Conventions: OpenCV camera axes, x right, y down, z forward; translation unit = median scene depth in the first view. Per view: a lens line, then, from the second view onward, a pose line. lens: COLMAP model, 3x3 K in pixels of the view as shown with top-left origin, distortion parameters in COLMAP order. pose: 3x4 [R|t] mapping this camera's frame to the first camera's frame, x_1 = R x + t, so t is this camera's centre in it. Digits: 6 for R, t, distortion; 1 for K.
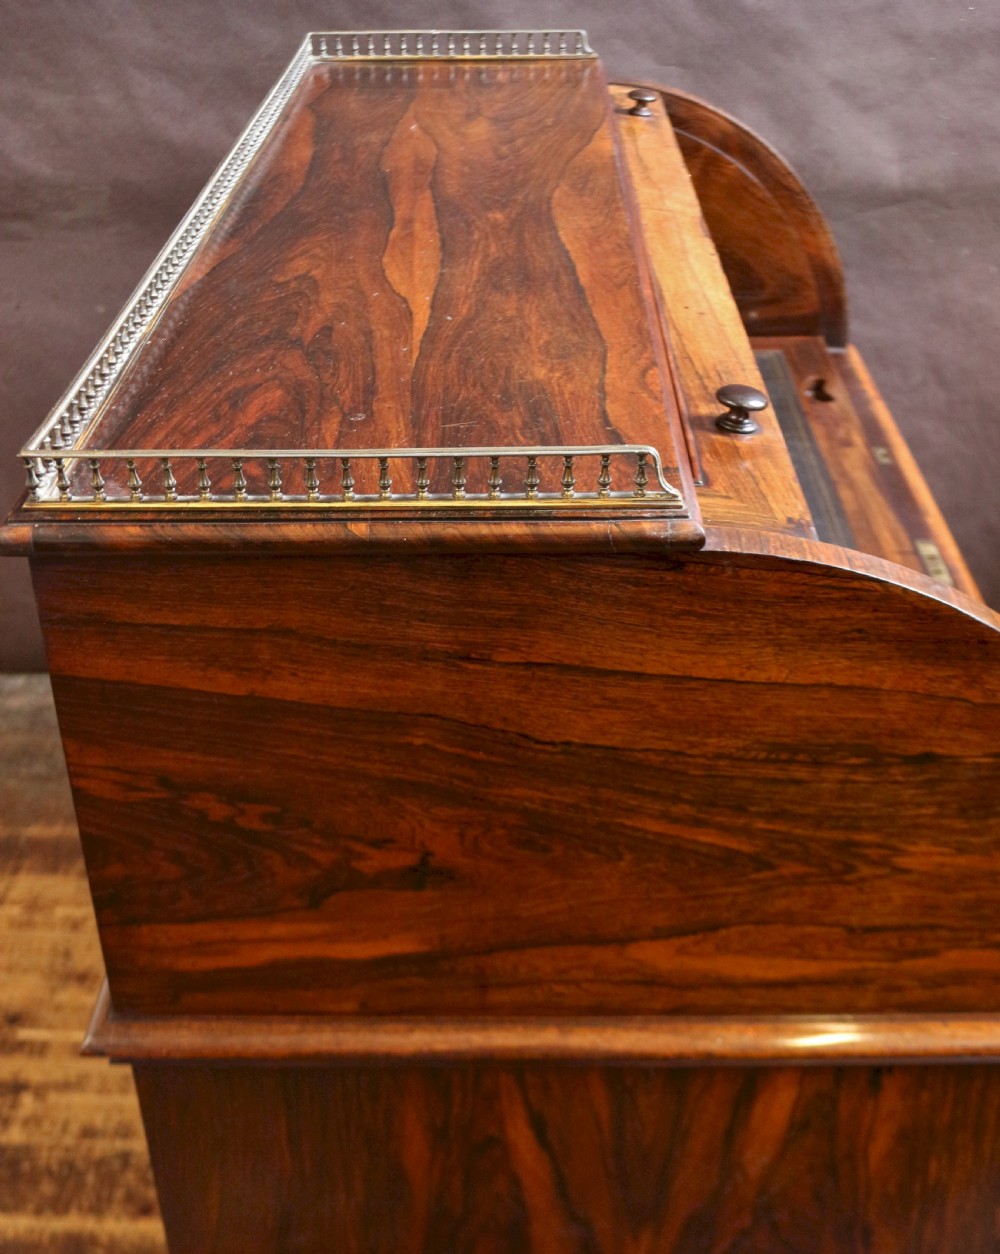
lens RADIAL K [[1633.4, 0, 510.8], [0, 1633.4, 710.9], [0, 0, 1]] dist [-0.089378, 0.000000]
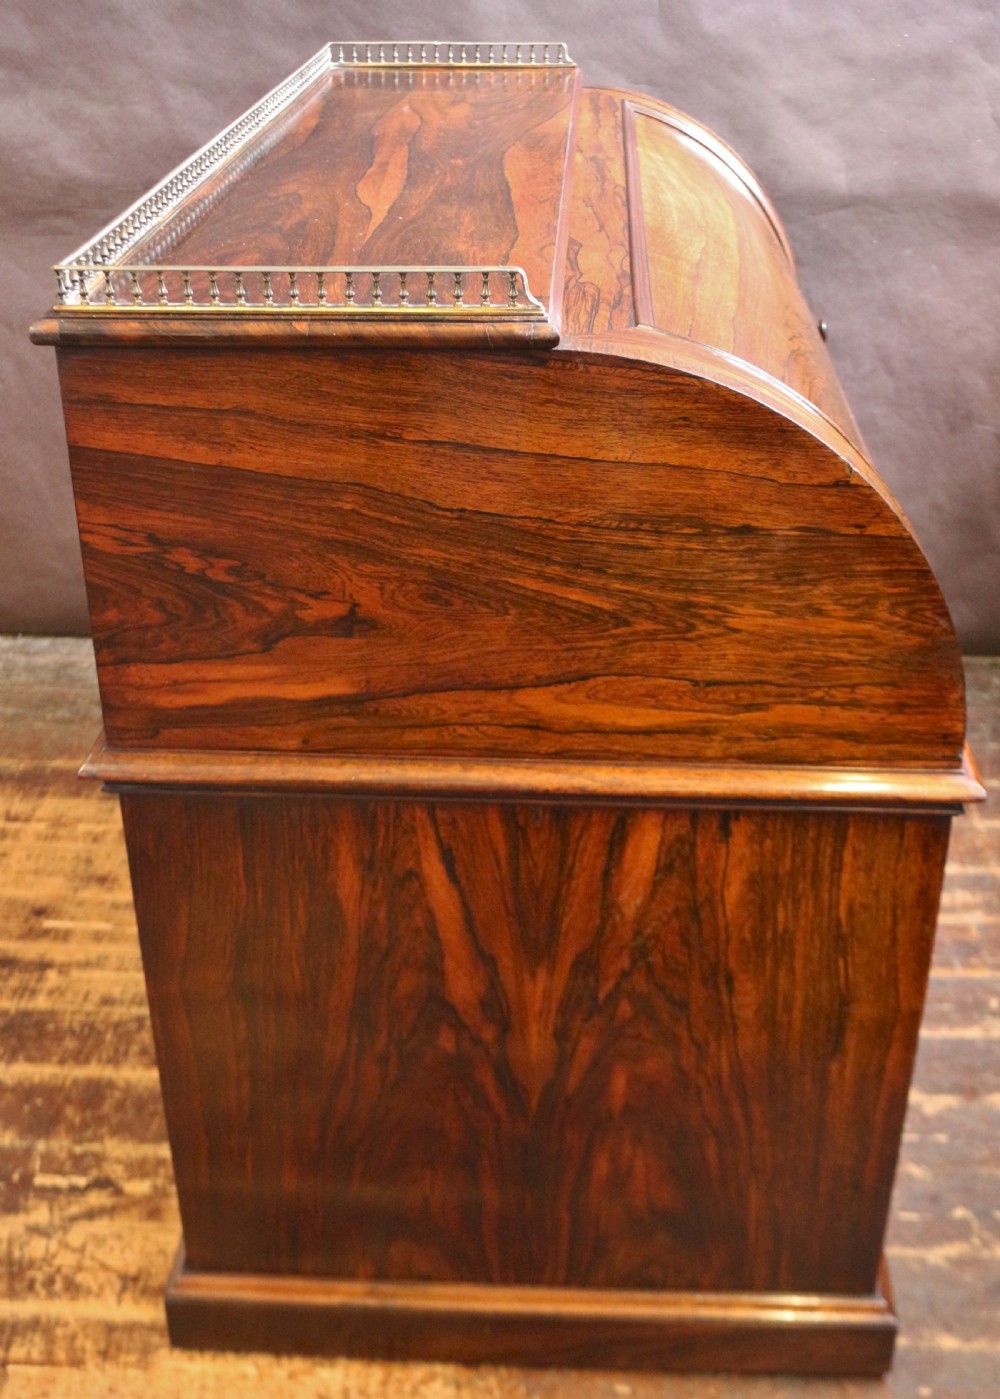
lens RADIAL K [[1701.2, 0, 499.7], [0, 1701.2, 696.7], [0, 0, 1]] dist [-0.113555, 0.000000]
pose [[0.999220, 0.020567, -0.033712, 0.106049], [-0.022972, 0.997097, -0.072599, 0.248548], [0.032121, 0.073317, 0.996791, -0.306978]]
